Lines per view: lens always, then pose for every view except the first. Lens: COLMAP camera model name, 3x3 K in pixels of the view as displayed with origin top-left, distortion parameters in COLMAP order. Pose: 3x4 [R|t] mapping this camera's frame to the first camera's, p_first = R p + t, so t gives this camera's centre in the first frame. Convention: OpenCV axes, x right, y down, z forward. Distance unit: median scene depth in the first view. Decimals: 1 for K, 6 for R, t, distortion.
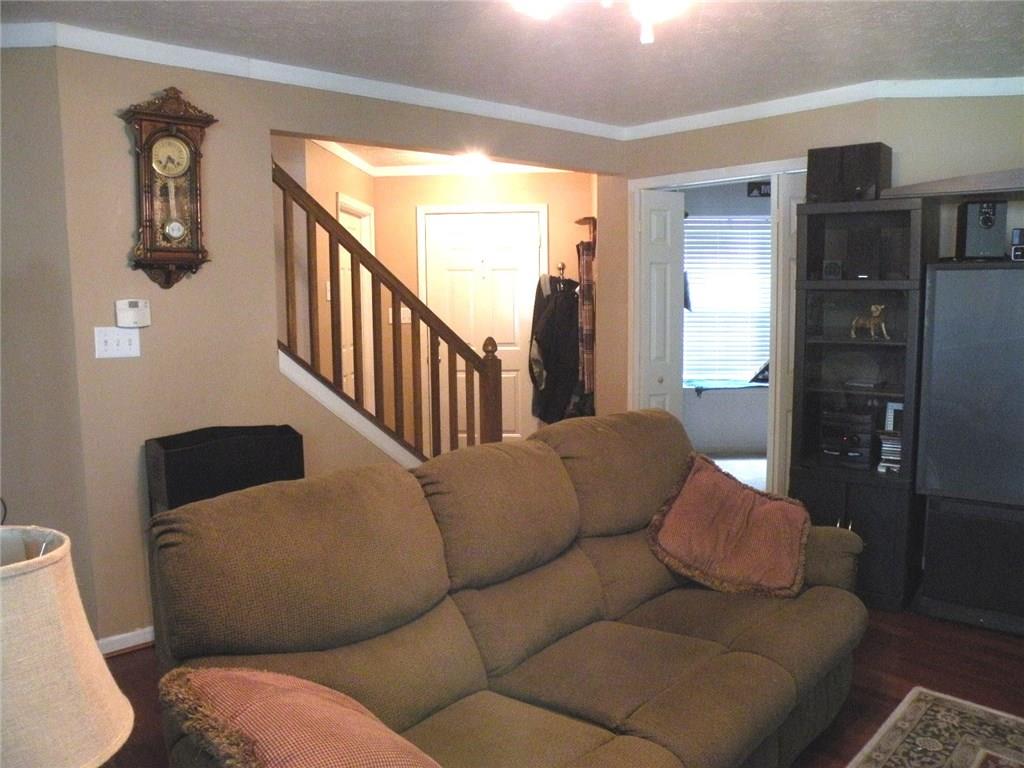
lens RADIAL K [[822.1, 0, 516.8], [0, 822.1, 386.9], [0, 0, 1]] dist [-0.161989, 0.154653]
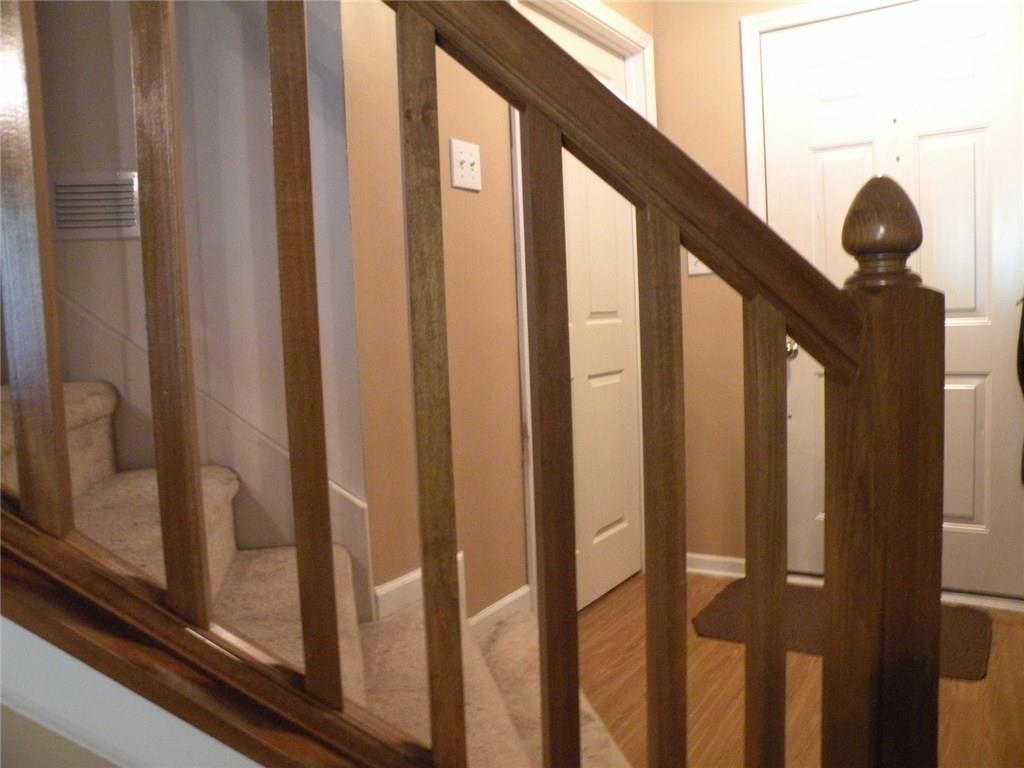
lens RADIAL K [[822.1, 0, 516.8], [0, 822.1, 386.9], [0, 0, 1]] dist [-0.161989, 0.154653]
pose [[0.872518, 0.014420, -0.488369, -0.010414], [-0.021707, 0.999721, -0.009263, -0.005131], [0.488099, 0.018684, 0.872588, 0.554249]]
